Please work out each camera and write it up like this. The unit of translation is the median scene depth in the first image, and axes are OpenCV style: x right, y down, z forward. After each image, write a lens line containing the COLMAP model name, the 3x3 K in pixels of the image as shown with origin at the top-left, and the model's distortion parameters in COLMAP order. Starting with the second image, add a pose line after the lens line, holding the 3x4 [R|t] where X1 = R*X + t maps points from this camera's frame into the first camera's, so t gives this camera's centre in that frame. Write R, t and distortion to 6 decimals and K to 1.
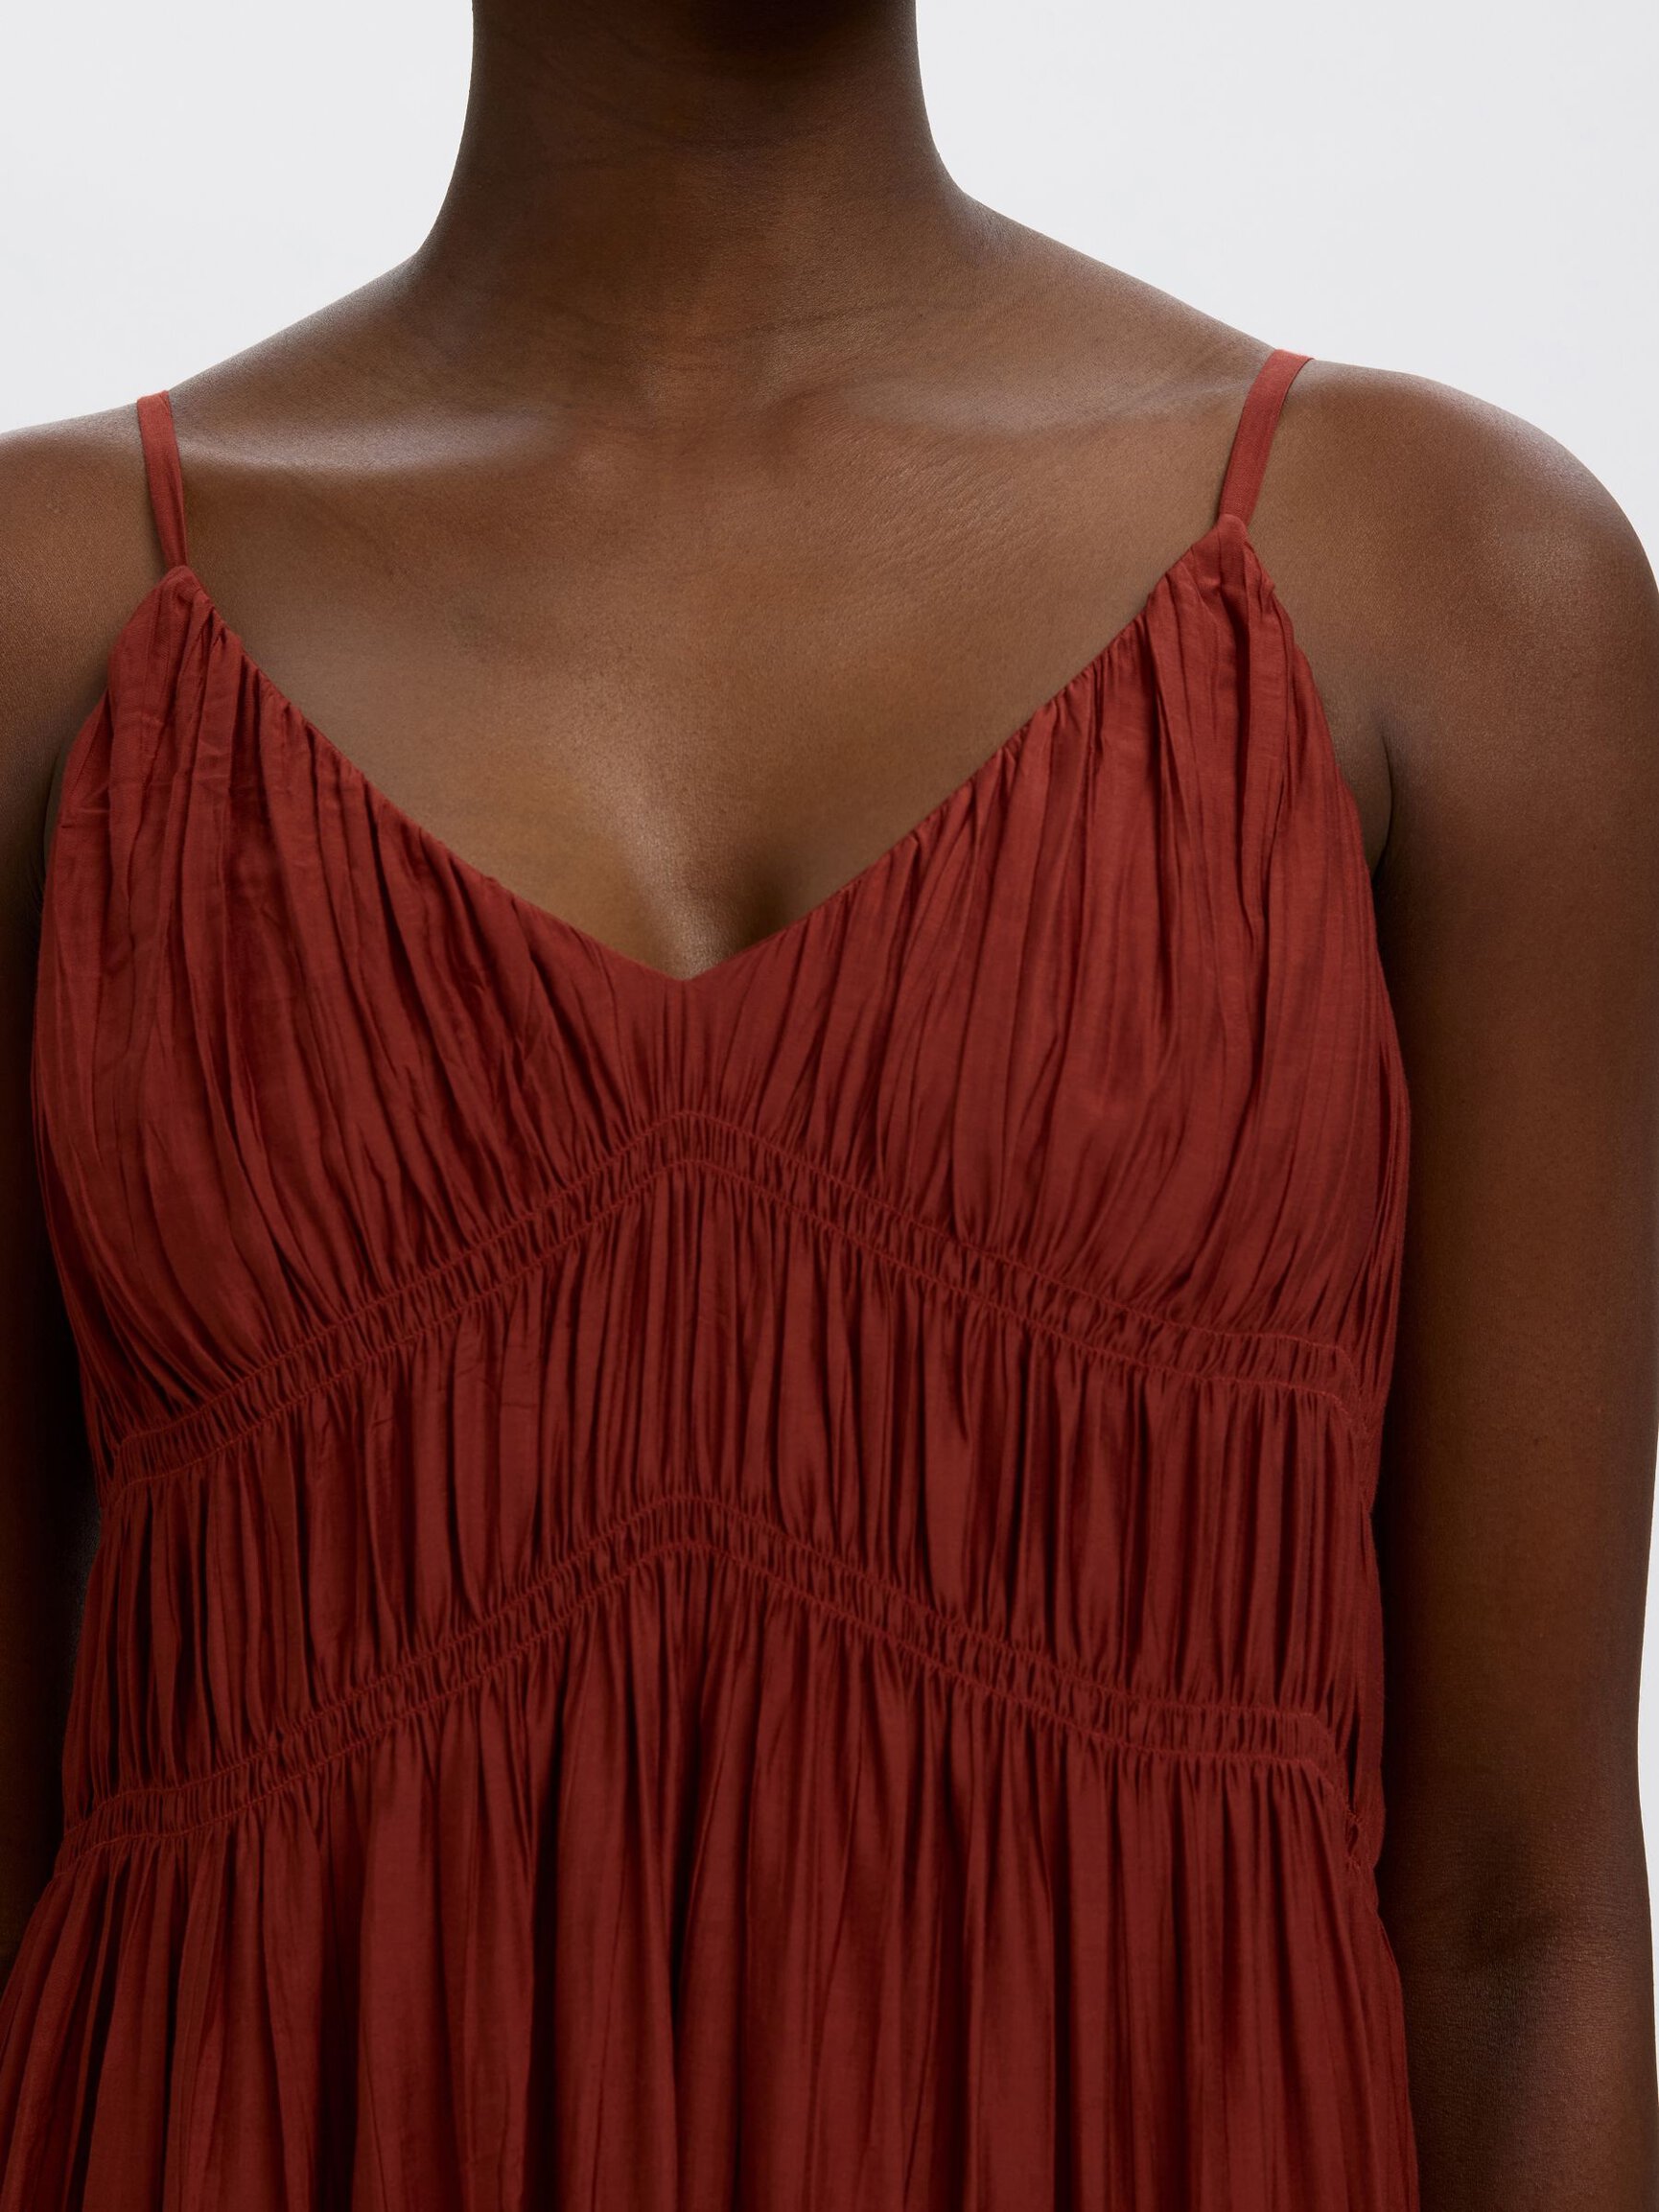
lens RADIAL K [[3073.9, 0, 829.5], [0, 3073.9, 1106.0], [0, 0, 1]] dist [-0.267835, -0.005538]
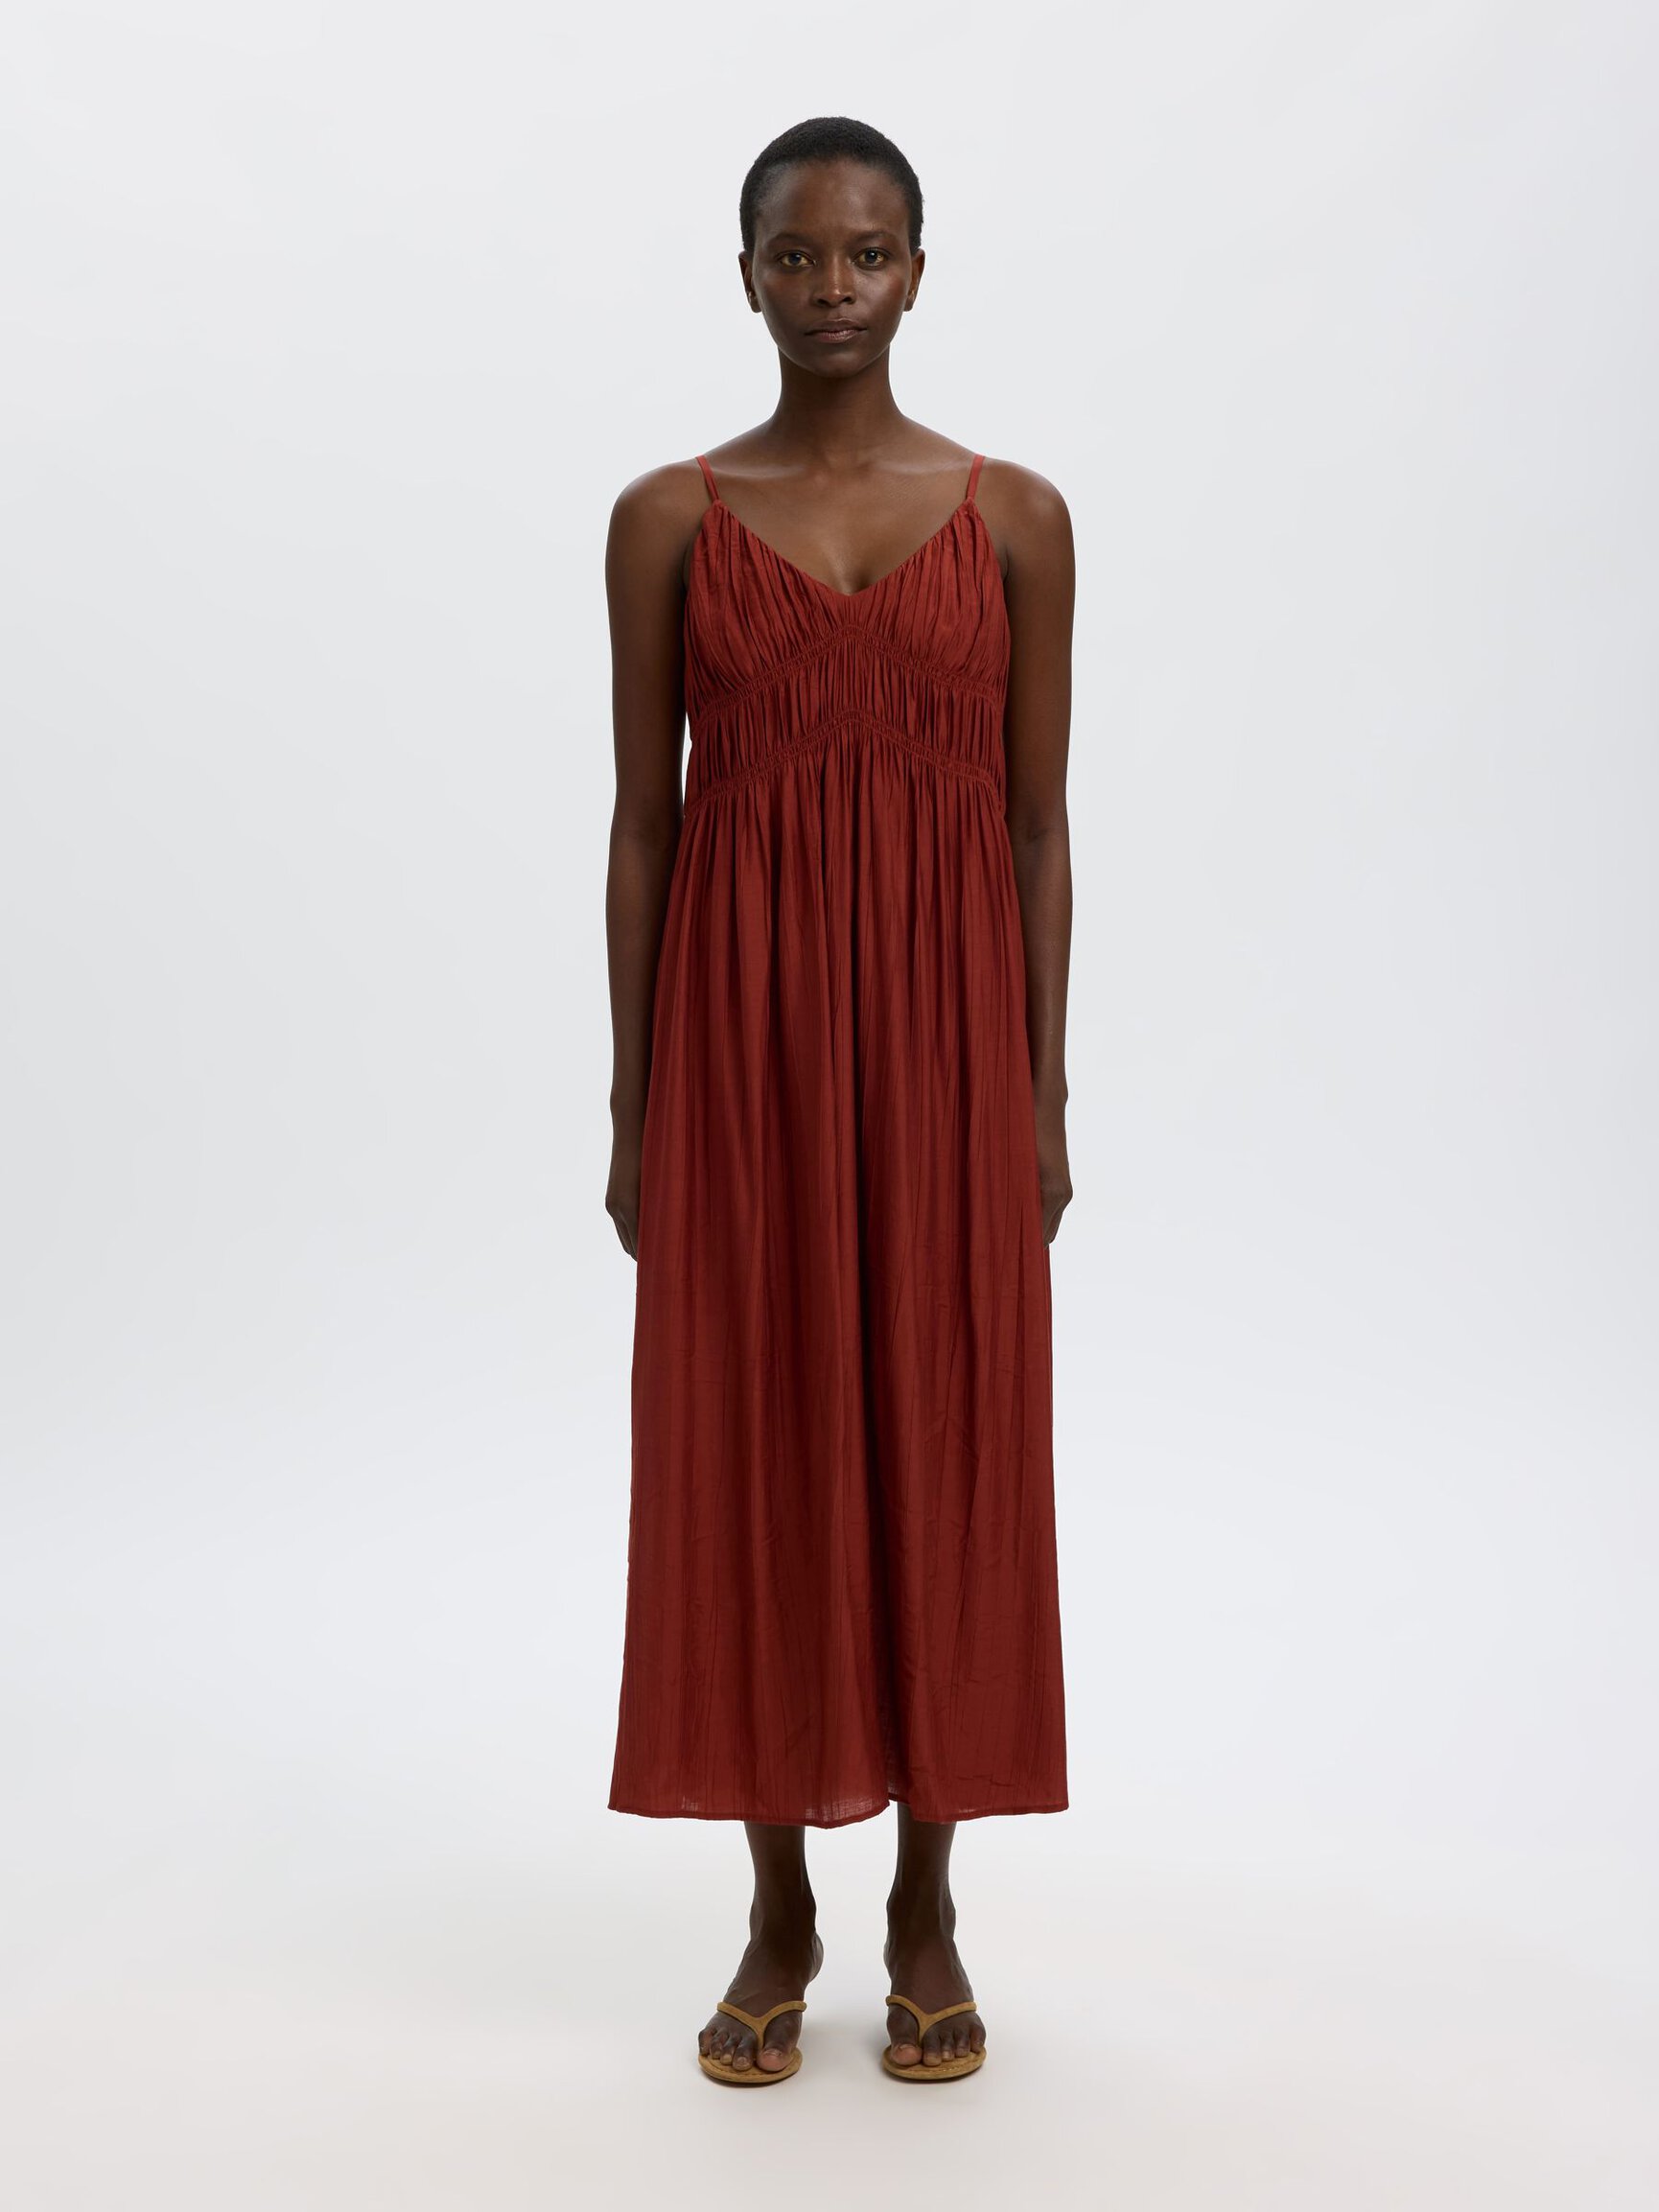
lens RADIAL K [[3073.9, 0, 829.5], [0, 3073.9, 1106.0], [0, 0, 1]] dist [-0.267835, -0.005538]
pose [[0.988950, 0.003643, 0.148201, -0.719750], [-0.004895, 0.999955, 0.008085, 0.654009], [-0.148165, -0.008721, 0.988924, -3.331486]]
